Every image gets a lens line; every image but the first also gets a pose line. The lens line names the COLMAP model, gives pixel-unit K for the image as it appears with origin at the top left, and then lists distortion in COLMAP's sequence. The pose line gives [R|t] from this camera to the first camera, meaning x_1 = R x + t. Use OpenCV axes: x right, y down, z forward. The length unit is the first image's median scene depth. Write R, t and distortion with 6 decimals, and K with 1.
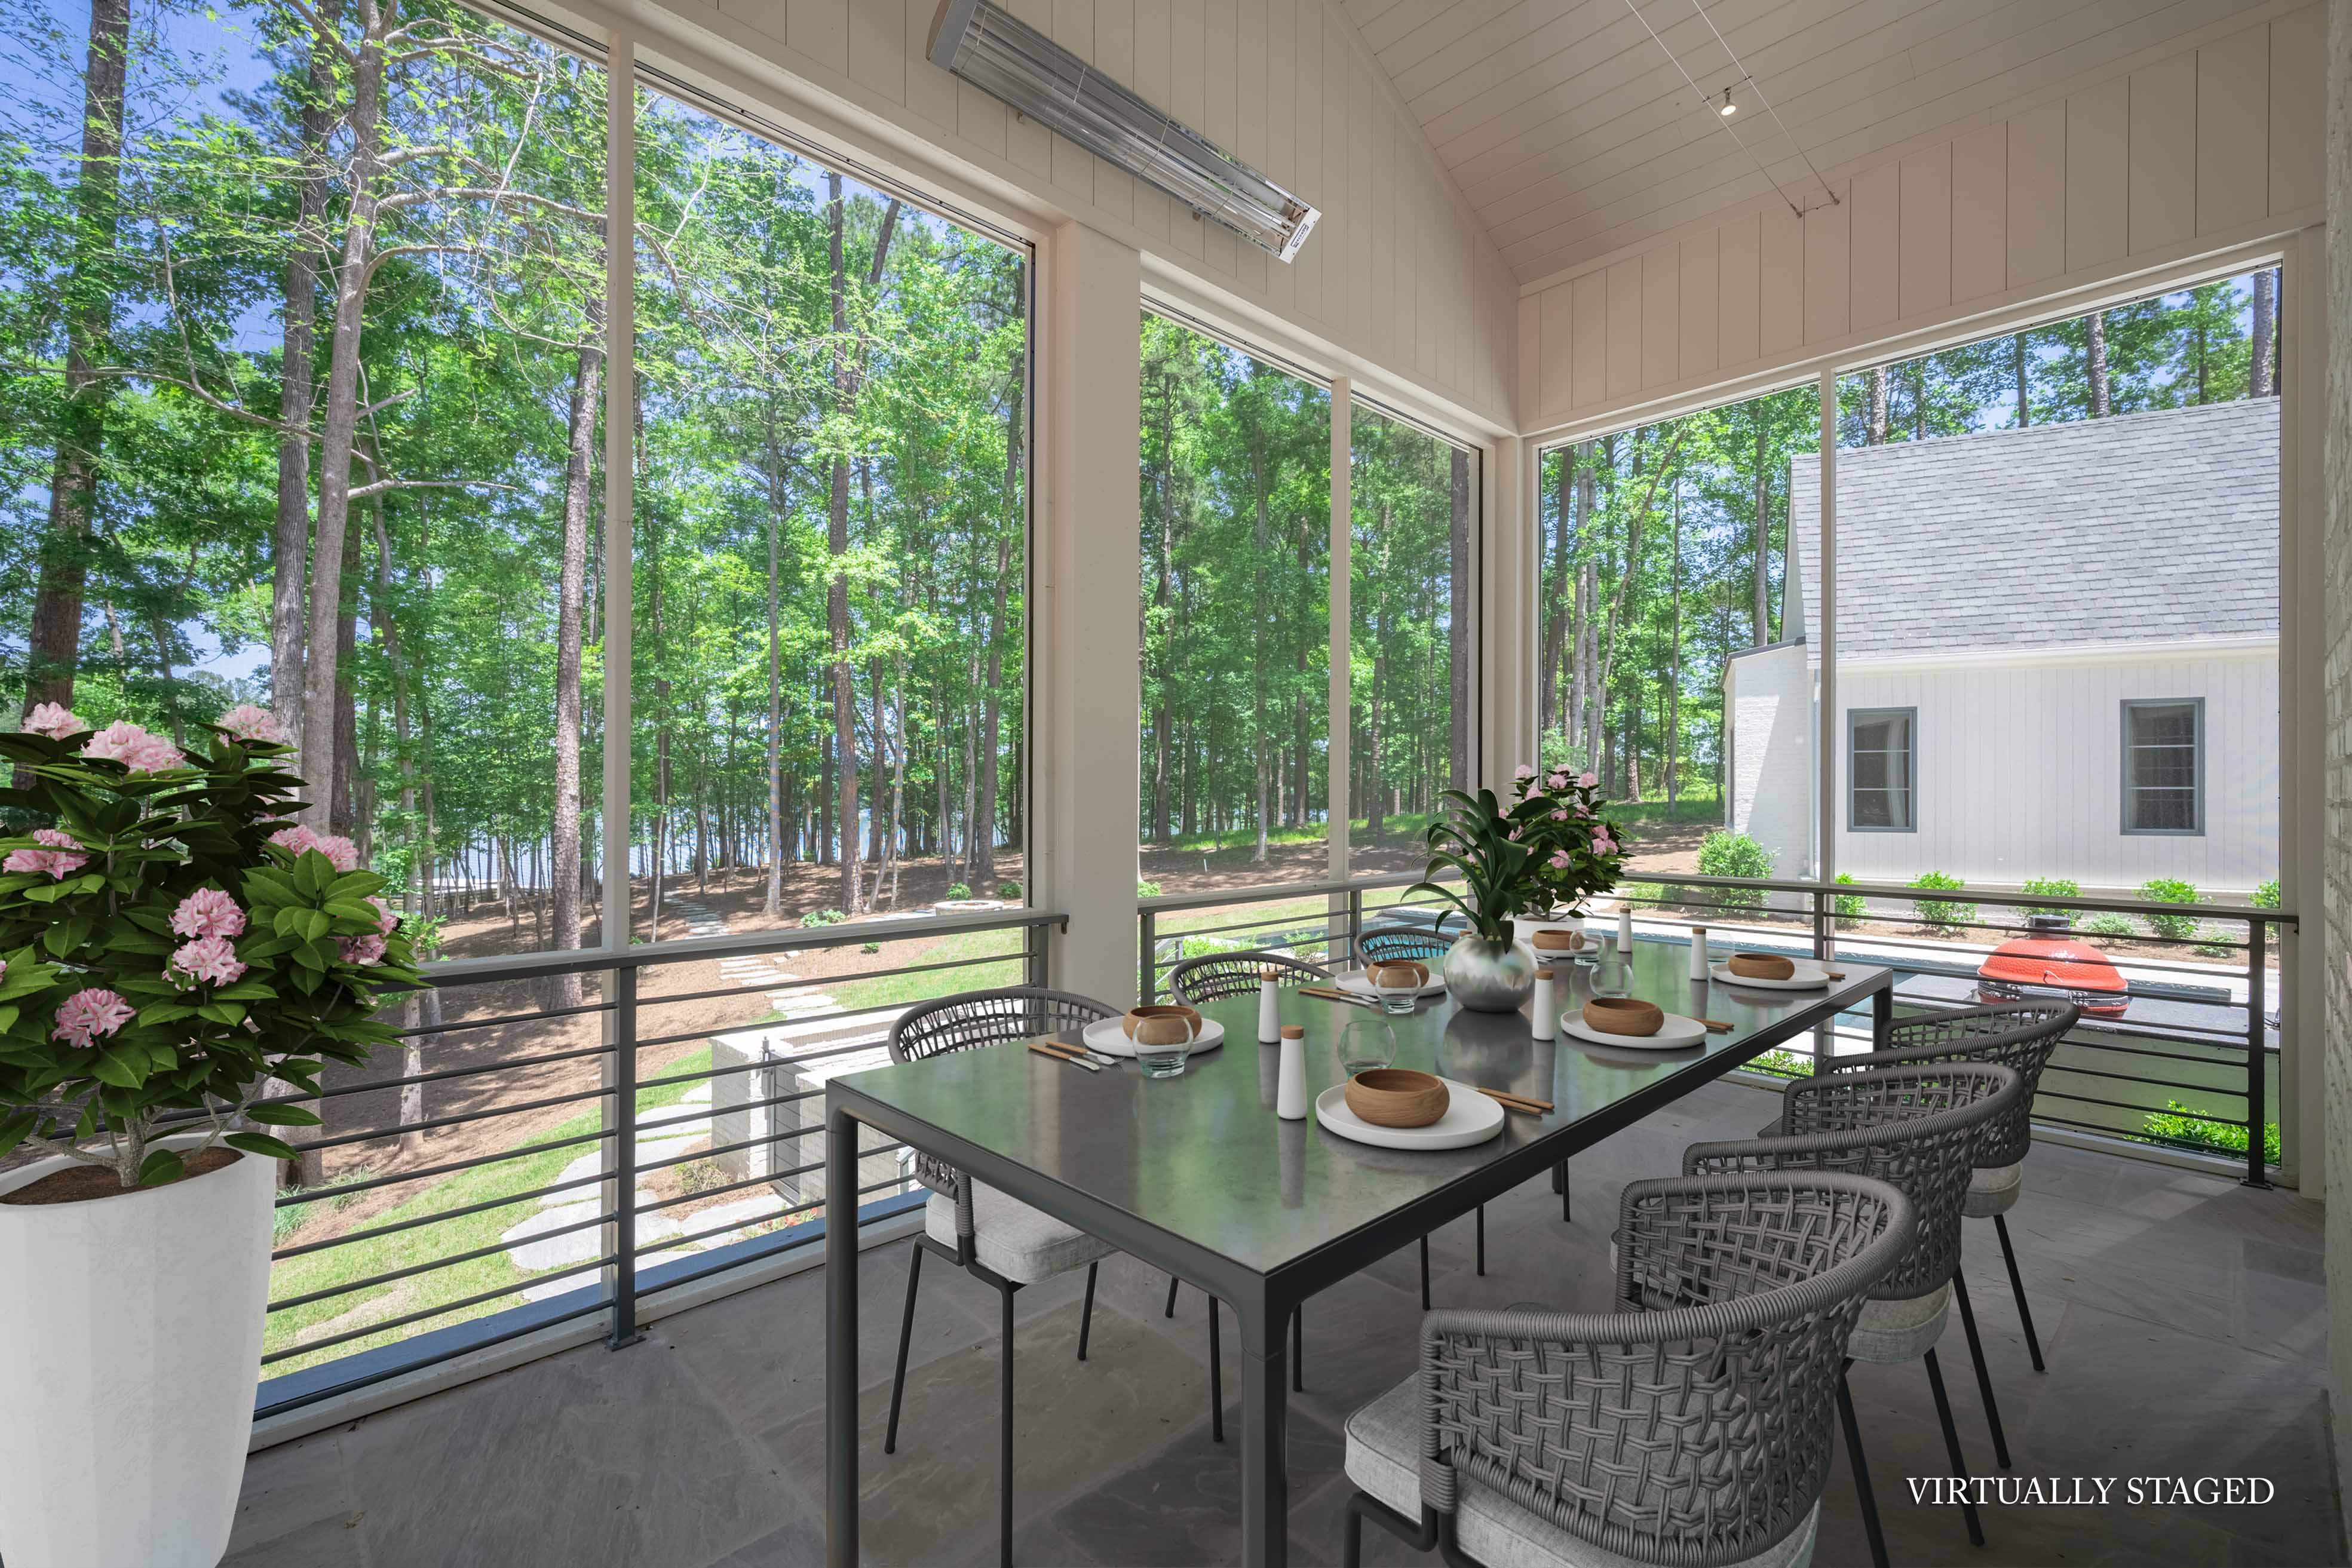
lens RADIAL K [[1056.6, 0, 1226.6], [0, 1056.6, 786.0], [0, 0, 1]] dist [-0.003591, -0.000579]
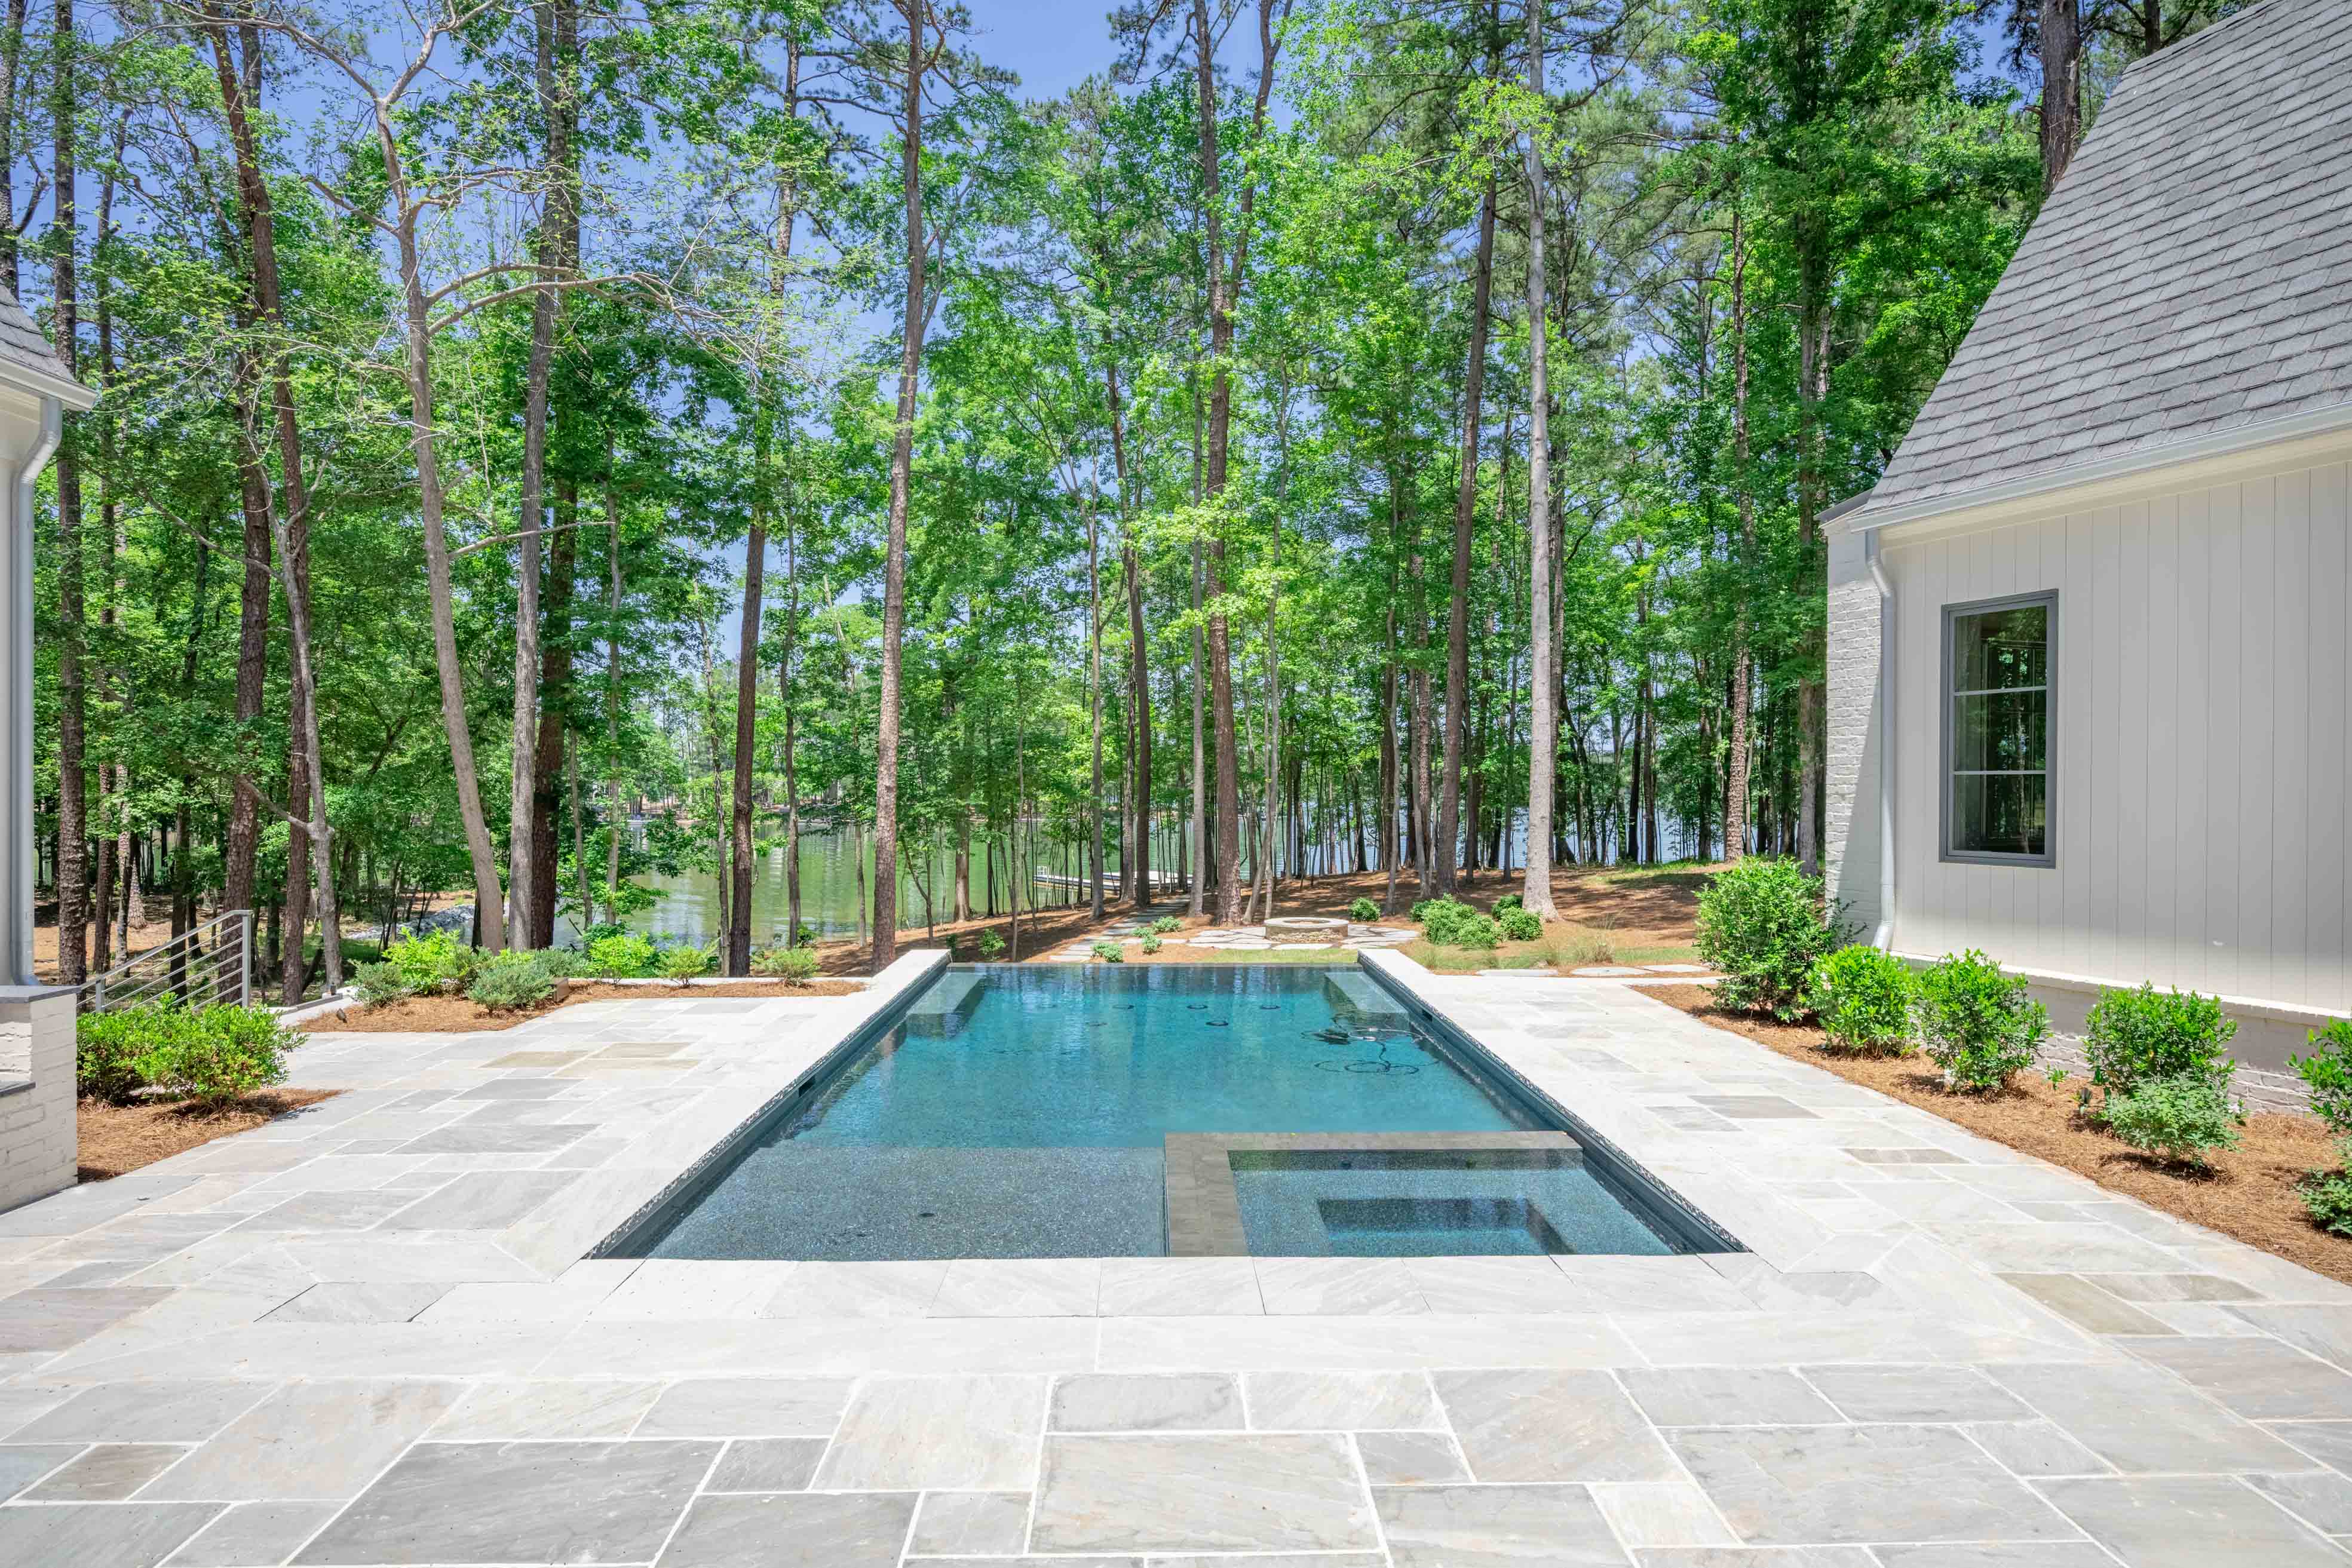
lens RADIAL K [[1338.0, 0, 1171.5], [0, 1338.0, 784.6], [0, 0, 1]] dist [-0.004862, 0.001729]
pose [[0.734425, -0.002481, -0.678685, 0.778071], [0.006491, 0.999973, 0.003369, 0.003789], [0.678659, -0.006880, 0.734421, 0.328530]]
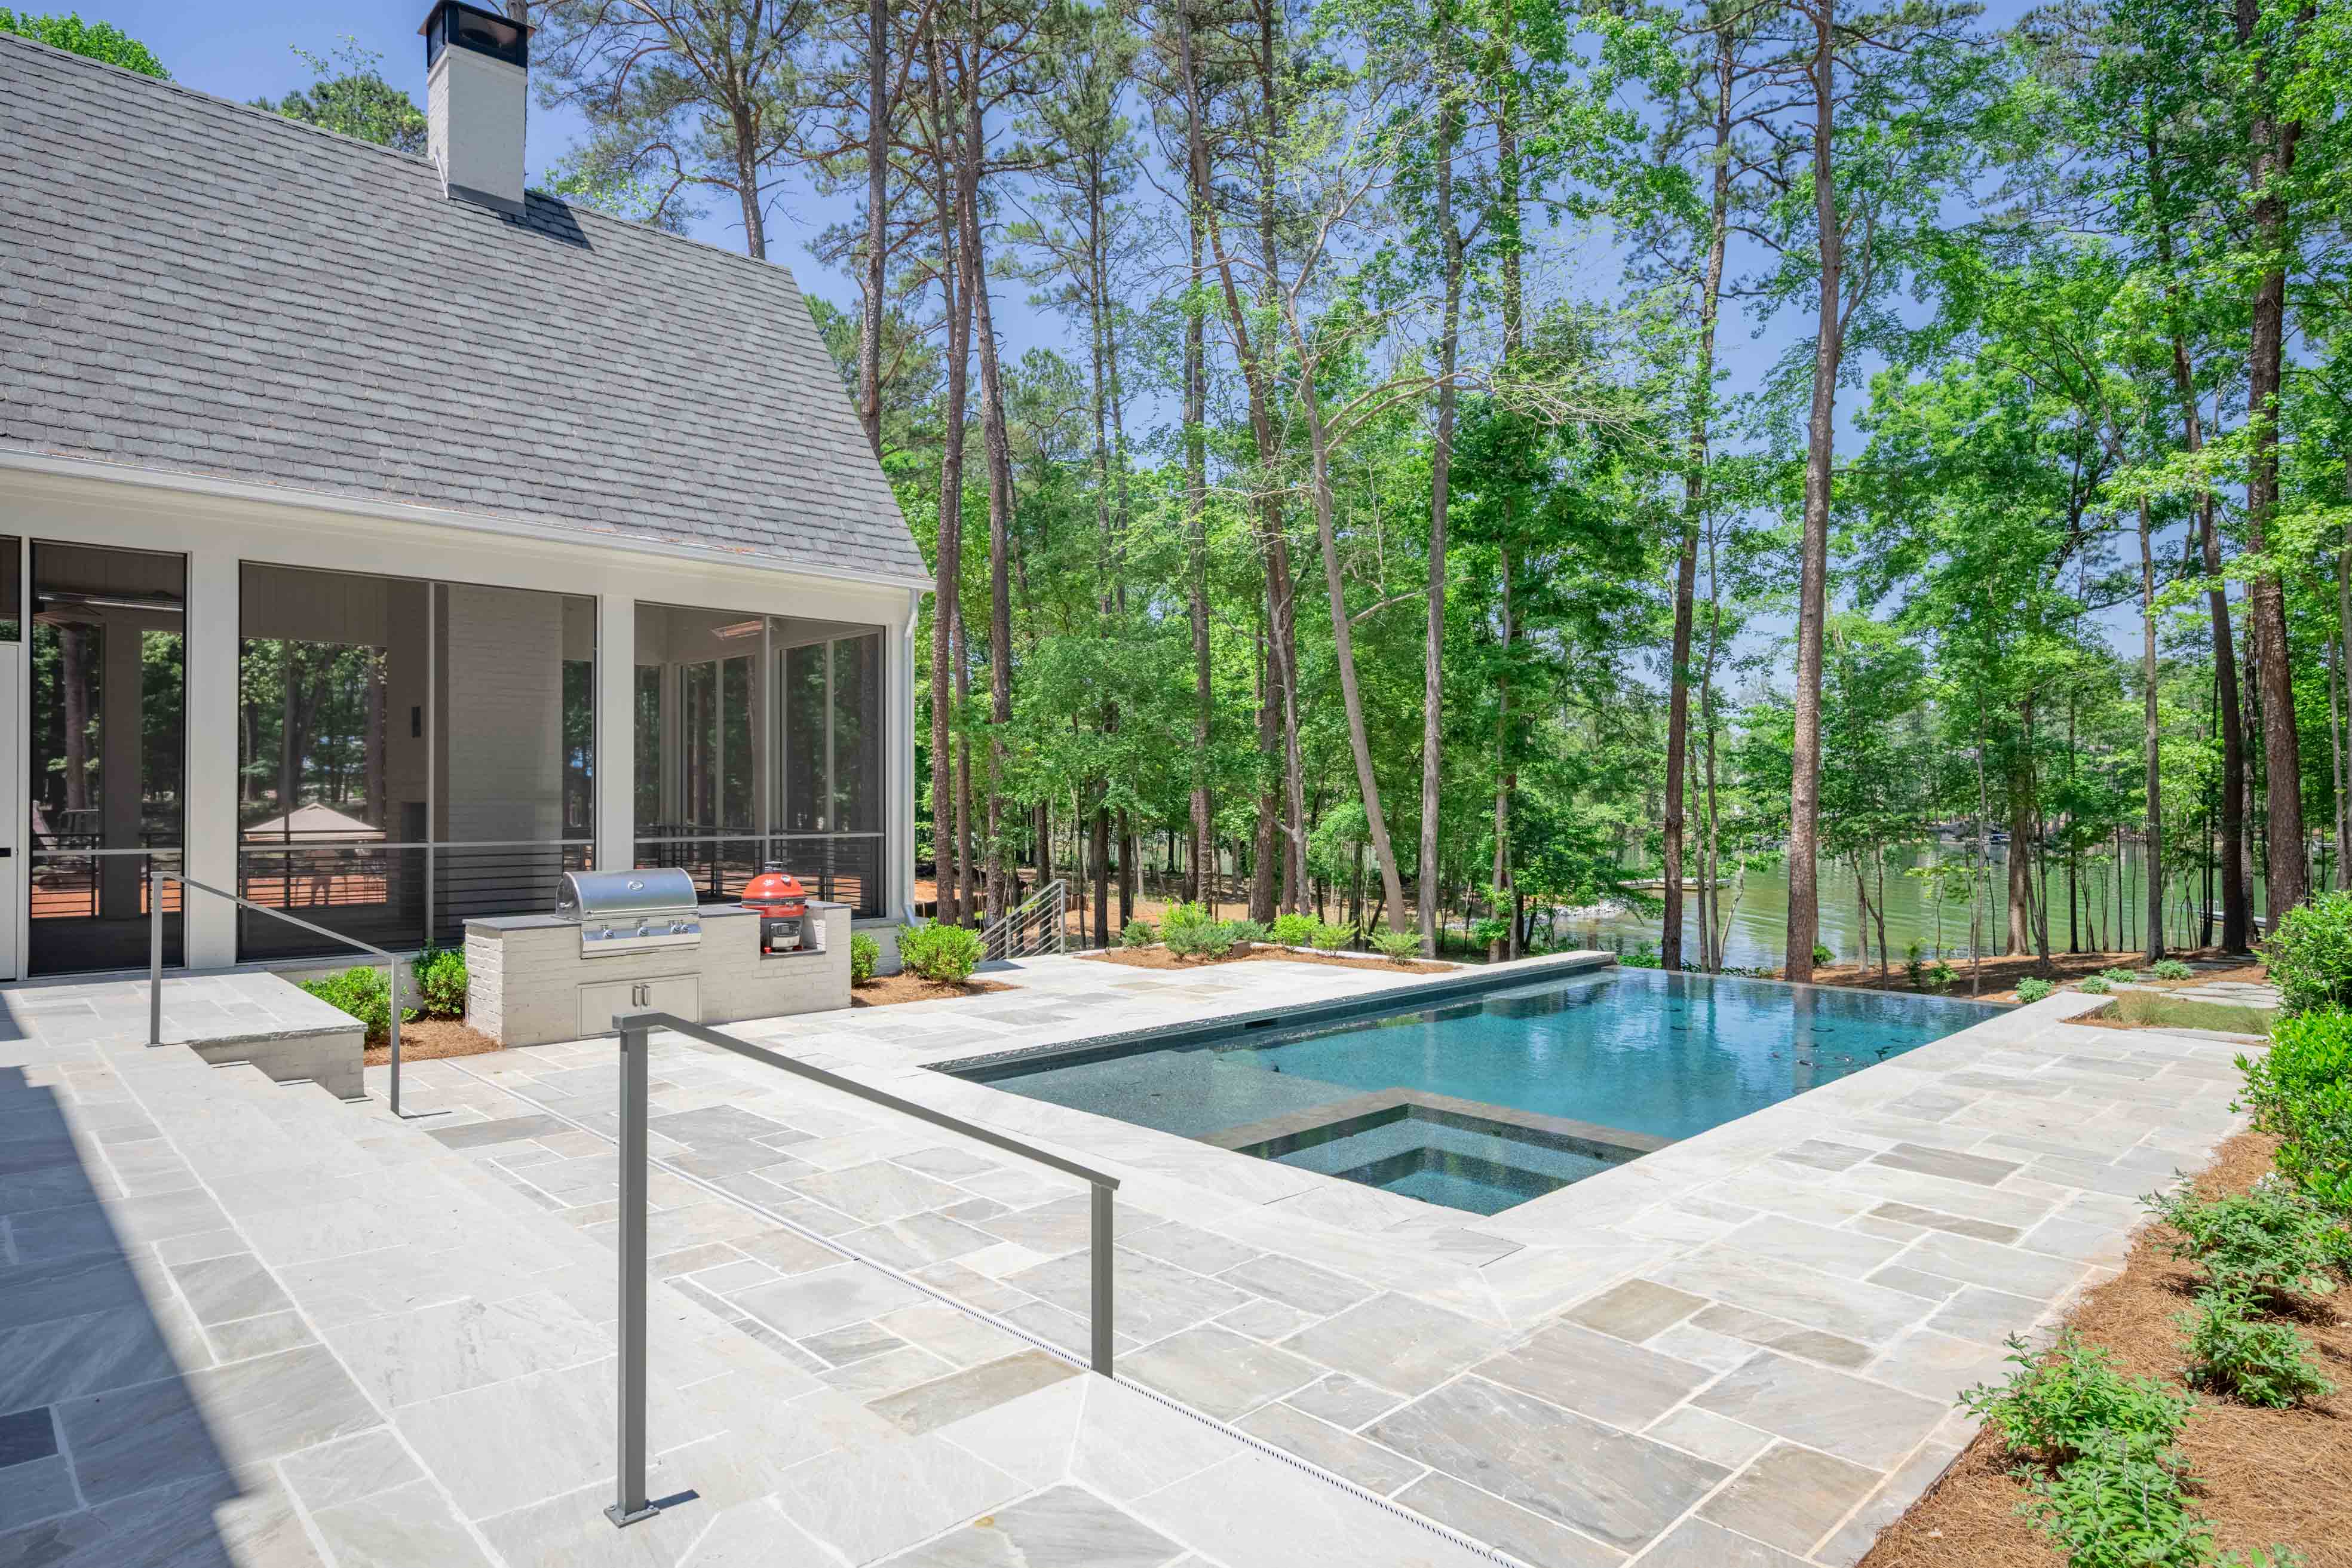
lens RADIAL K [[1338.0, 0, 1185.0], [0, 1338.0, 794.9], [0, 0, 1]] dist [-0.004862, 0.001729]
pose [[-0.009626, -0.007643, -0.999924, 1.065691], [0.010812, 0.999912, -0.007747, 0.008037], [0.999895, -0.010885, -0.009542, 0.627490]]
